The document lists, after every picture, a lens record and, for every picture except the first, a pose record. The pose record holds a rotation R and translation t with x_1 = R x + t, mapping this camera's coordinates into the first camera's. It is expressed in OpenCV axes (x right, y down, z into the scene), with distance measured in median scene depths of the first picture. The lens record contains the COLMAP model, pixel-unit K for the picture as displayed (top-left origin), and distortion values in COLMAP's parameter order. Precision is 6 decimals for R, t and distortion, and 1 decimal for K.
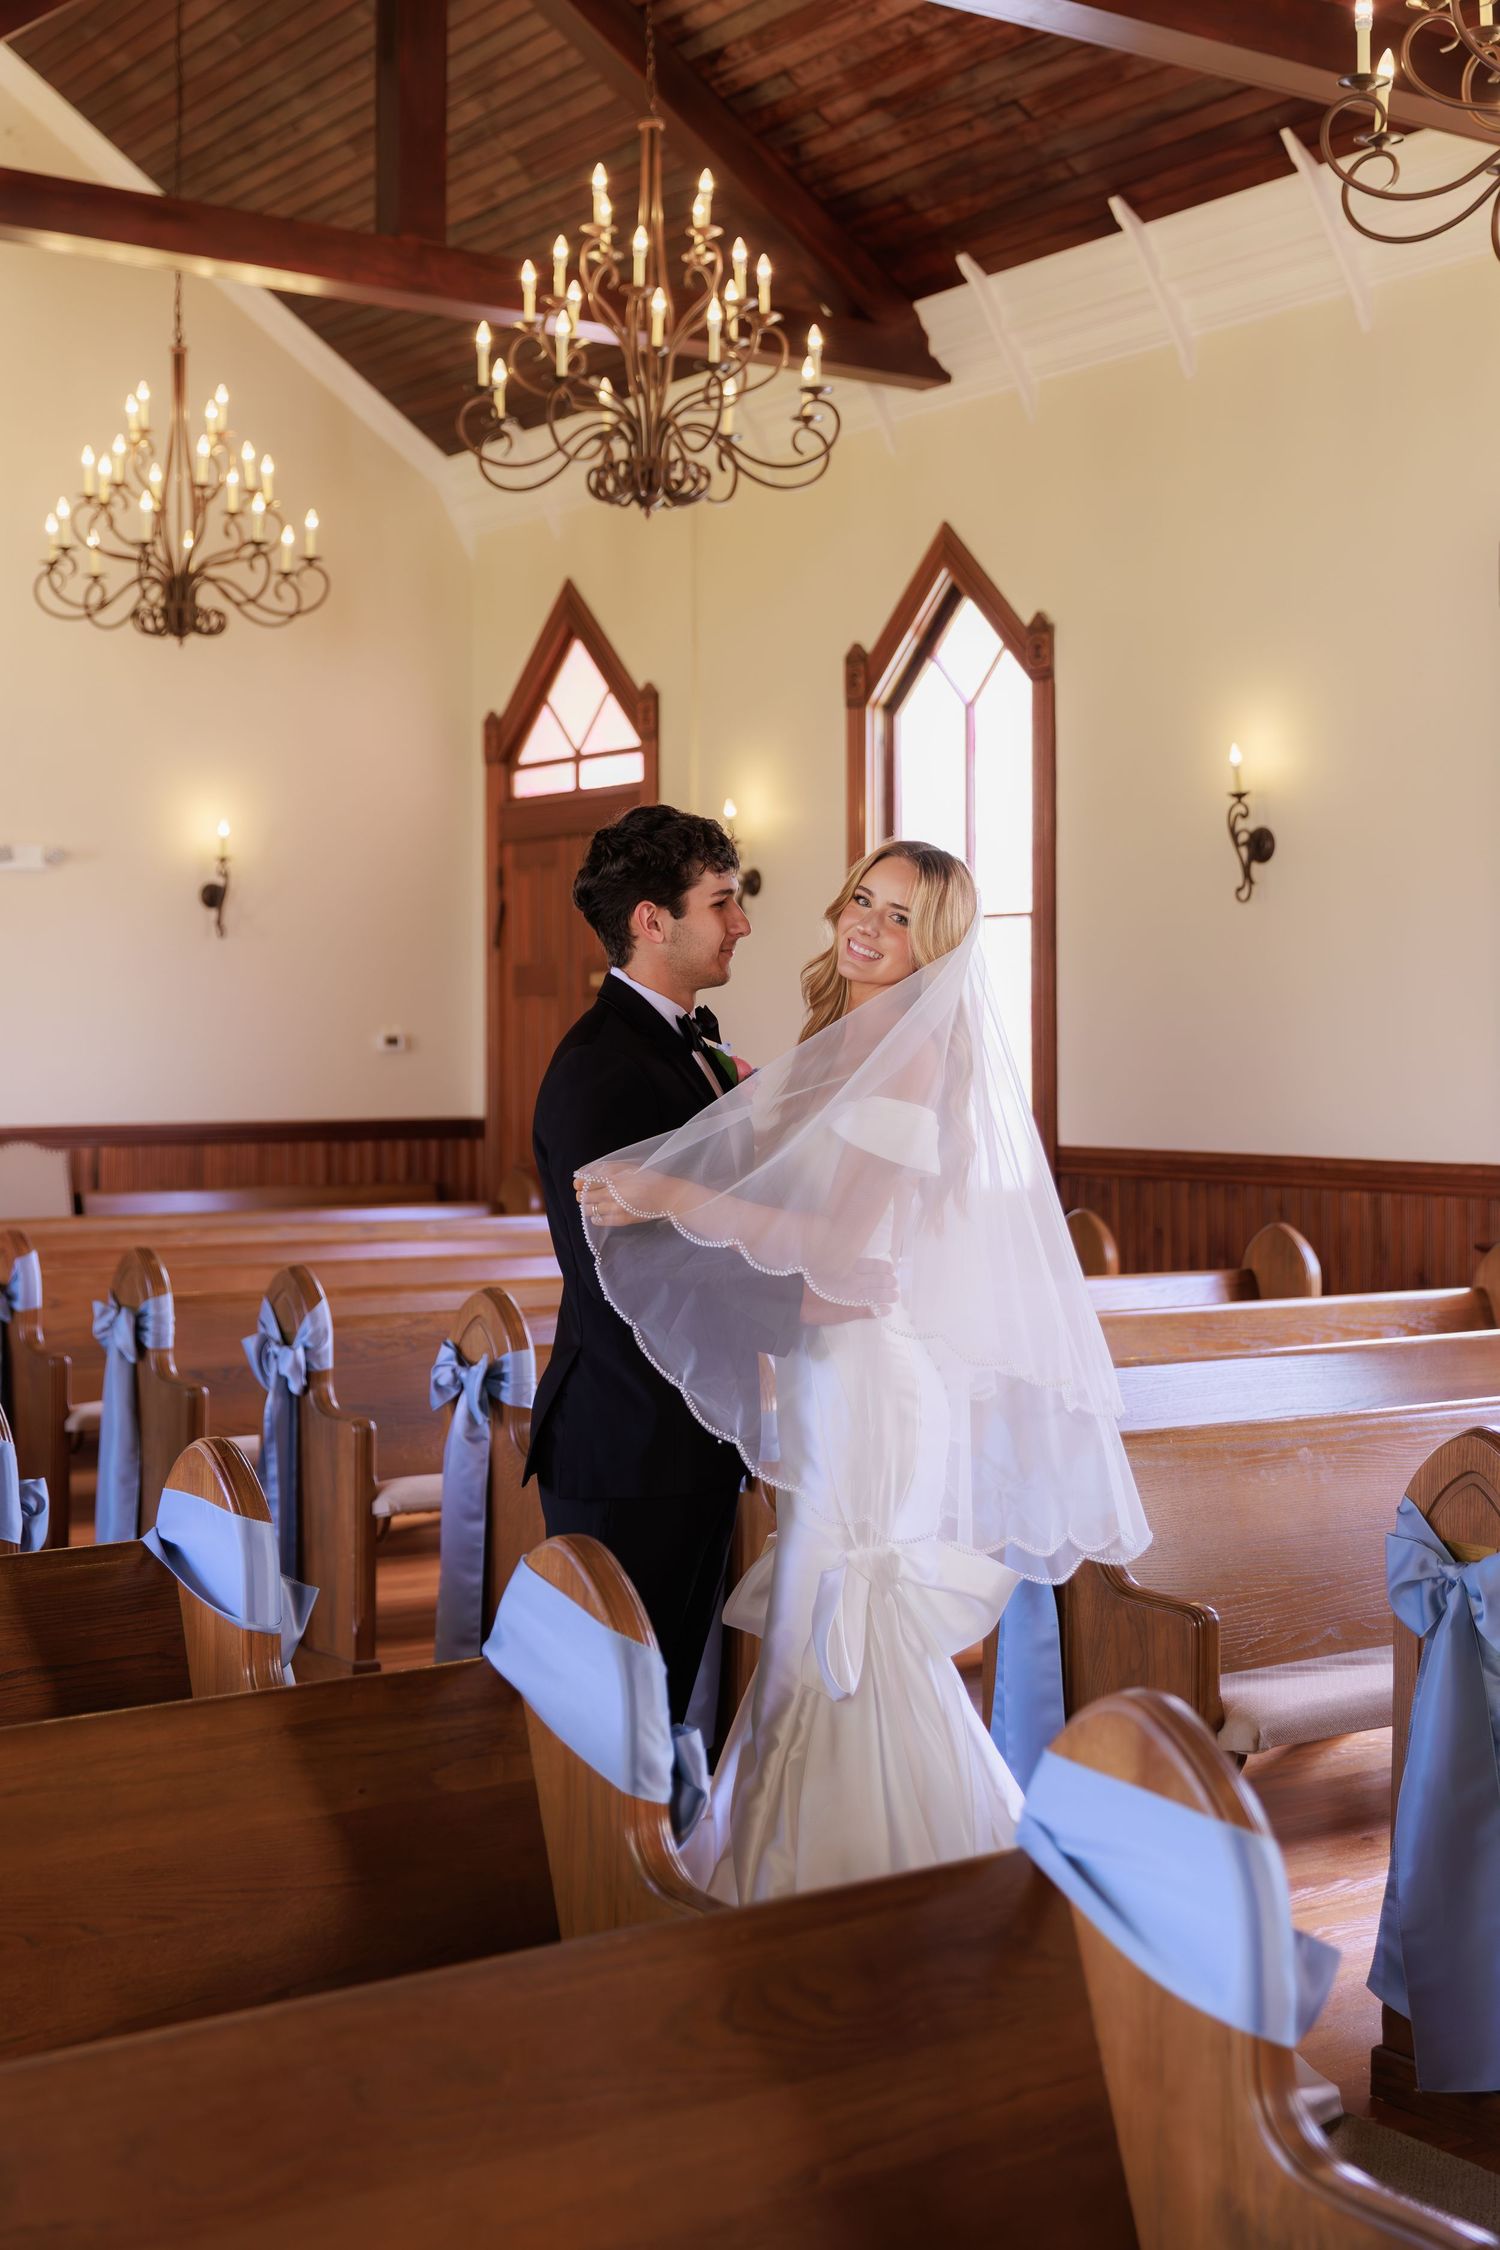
lens RADIAL K [[2917.1, 0, 740.0], [0, 2917.1, 1056.8], [0, 0, 1]] dist [0.008230, 0.000000]
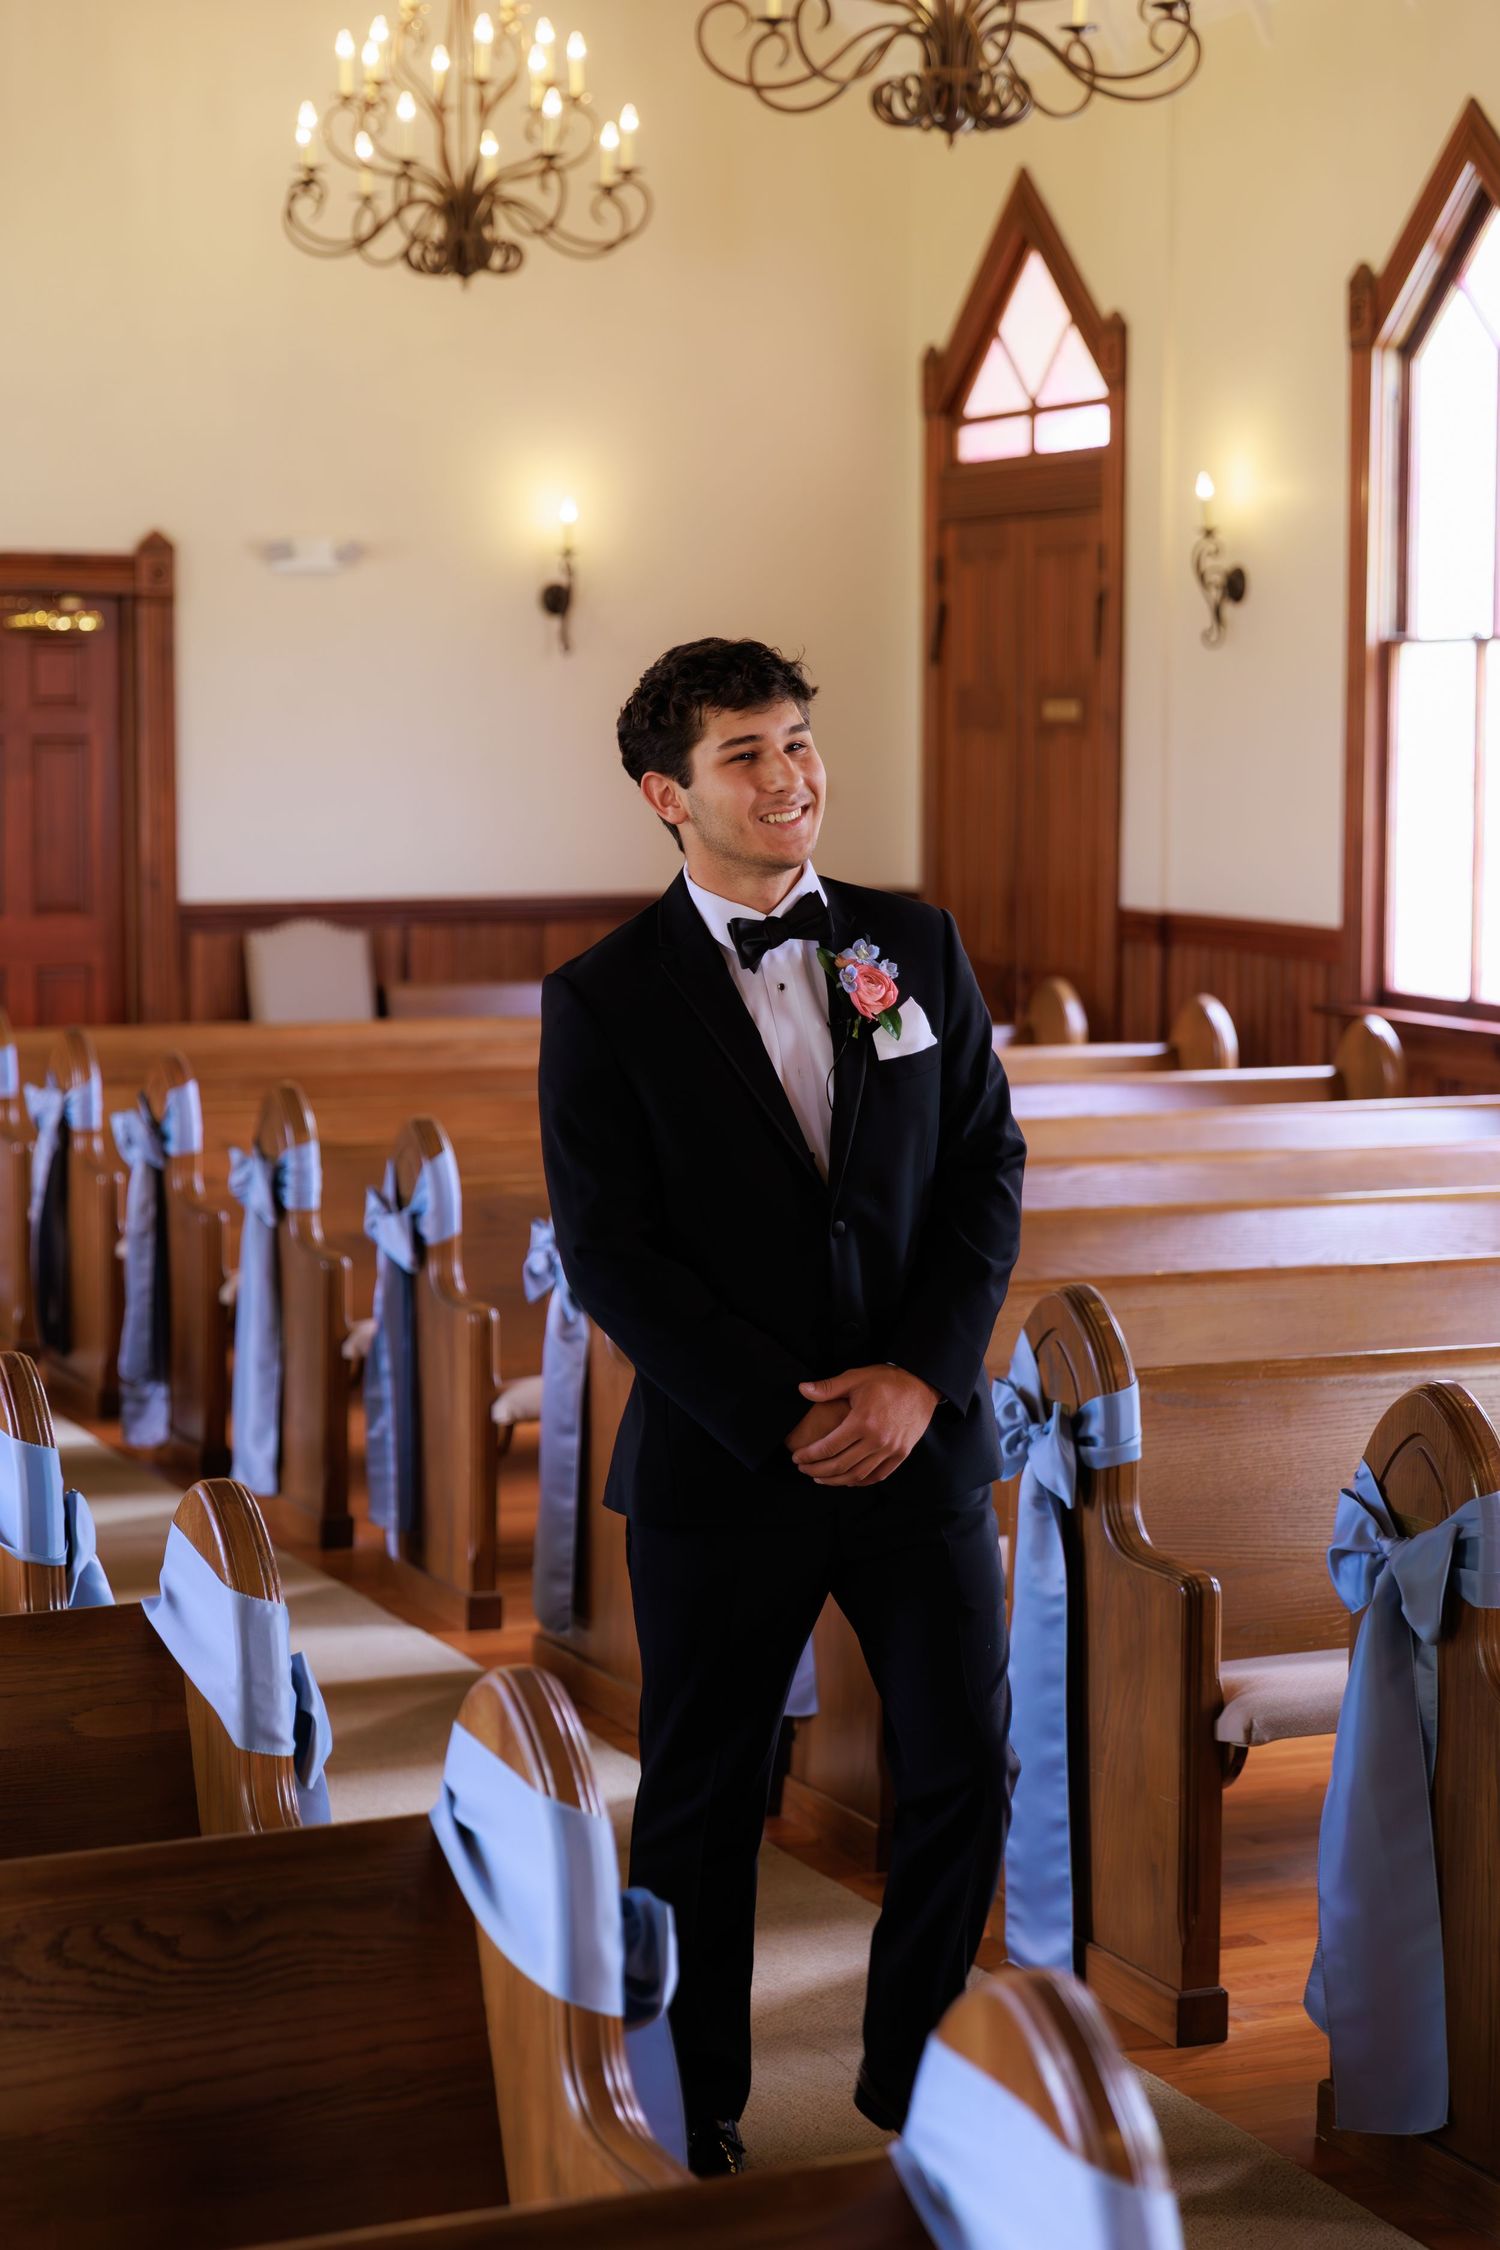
lens RADIAL K [[4163.5, 0, 770.5], [0, 4163.5, 1131.3], [0, 0, 1]] dist [-0.012843, 0.000000]
pose [[0.980163, 0.020857, -0.197093, 0.112960], [-0.002453, 0.995648, 0.093160, -0.022069], [0.198178, -0.090828, 0.975949, -0.082645]]
